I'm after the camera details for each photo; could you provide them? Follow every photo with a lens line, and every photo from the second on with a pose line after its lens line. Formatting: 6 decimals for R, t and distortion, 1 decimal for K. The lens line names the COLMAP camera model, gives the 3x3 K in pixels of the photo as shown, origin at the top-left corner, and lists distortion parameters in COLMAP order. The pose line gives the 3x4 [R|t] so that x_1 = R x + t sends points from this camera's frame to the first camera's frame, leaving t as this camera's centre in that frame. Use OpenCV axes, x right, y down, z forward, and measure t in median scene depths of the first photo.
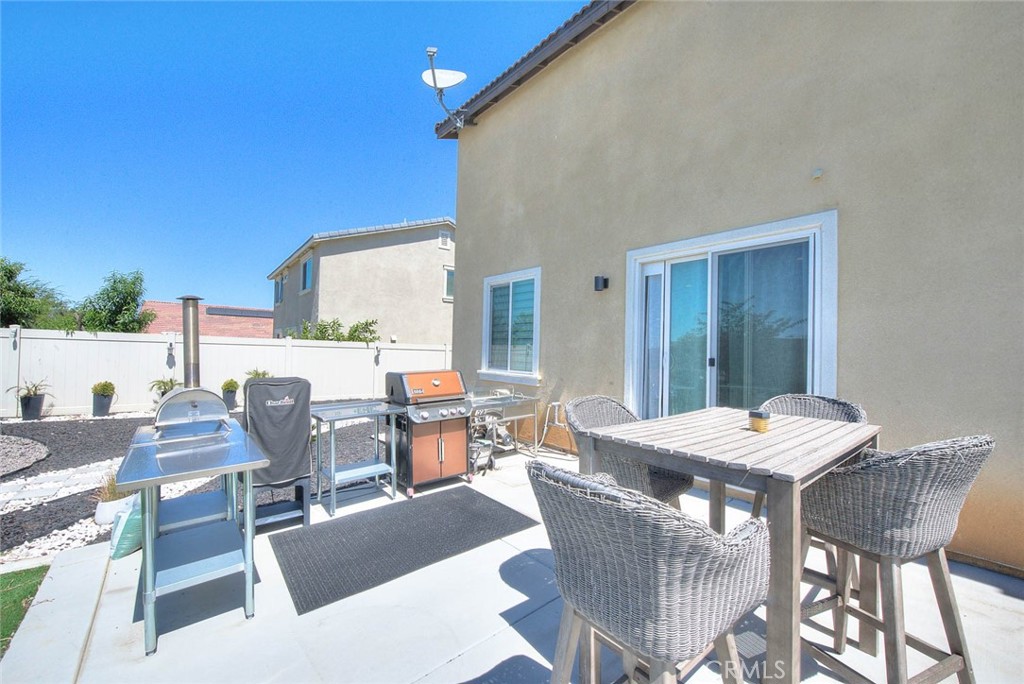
lens RADIAL K [[424.6, 0, 512.0], [0, 424.6, 342.0], [0, 0, 1]] dist [-0.000419, -0.000096]
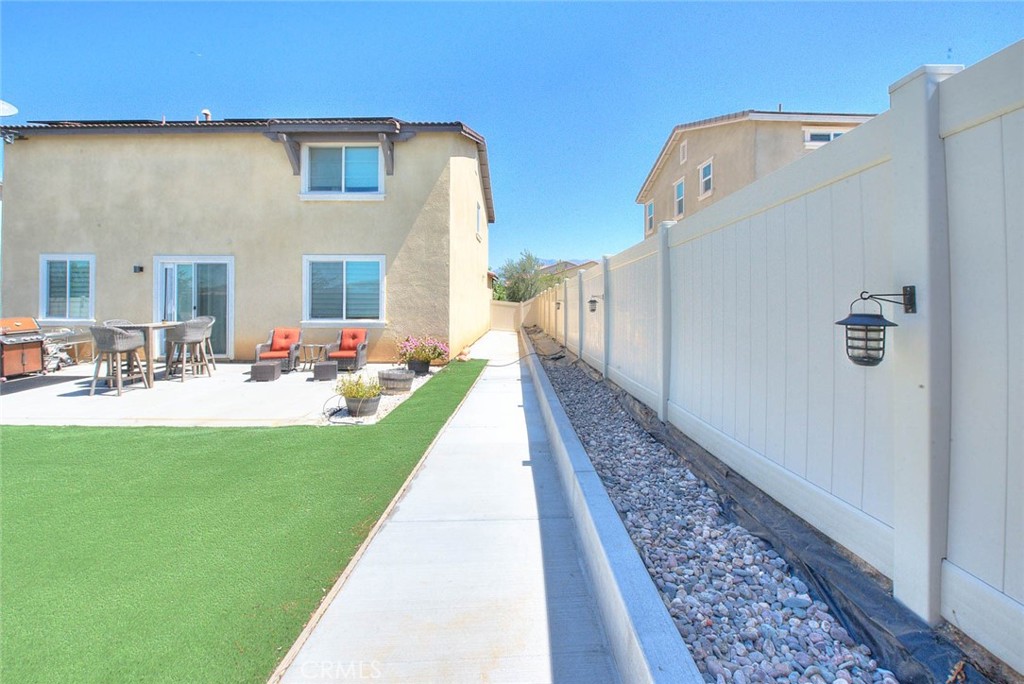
lens RADIAL K [[414.2, 0, 513.7], [0, 414.2, 299.9], [0, 0, 1]] dist [-0.001419, -0.000340]
pose [[0.661139, -0.020175, 0.749992, -0.078358], [-0.001856, 0.999591, 0.028525, -0.055494], [-0.750261, -0.020251, 0.660831, -1.546491]]
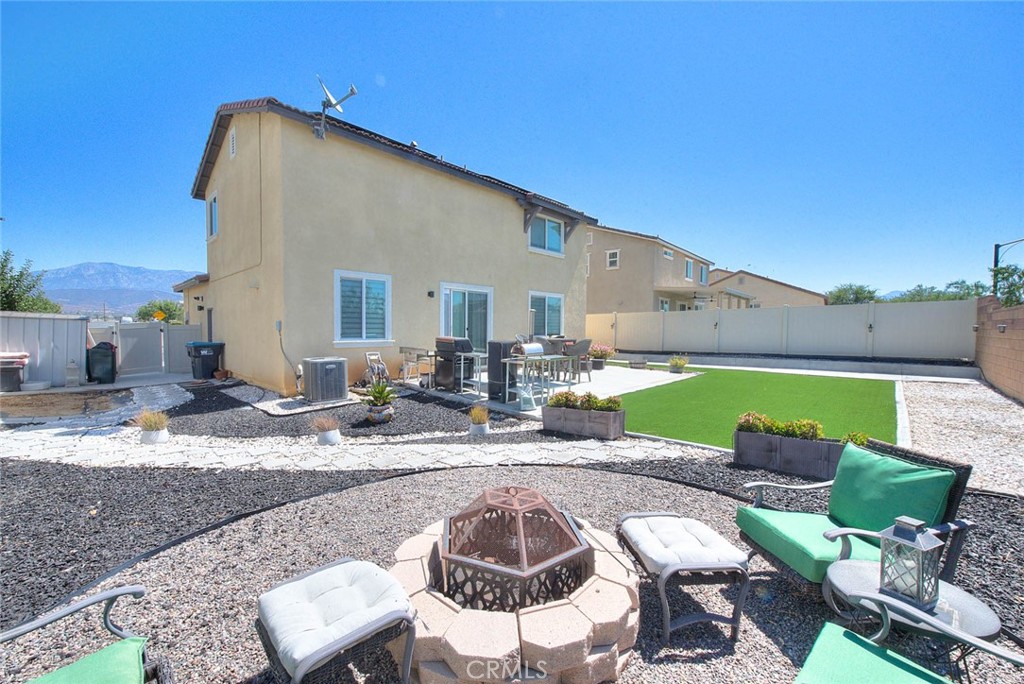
lens RADIAL K [[424.6, 0, 512.0], [0, 424.6, 342.0], [0, 0, 1]] dist [-0.000419, -0.000096]
pose [[-0.147840, -0.076585, 0.986042, -1.994639], [-0.044465, 0.996504, 0.070731, -0.061896], [-0.988011, -0.033388, -0.150728, 0.898053]]
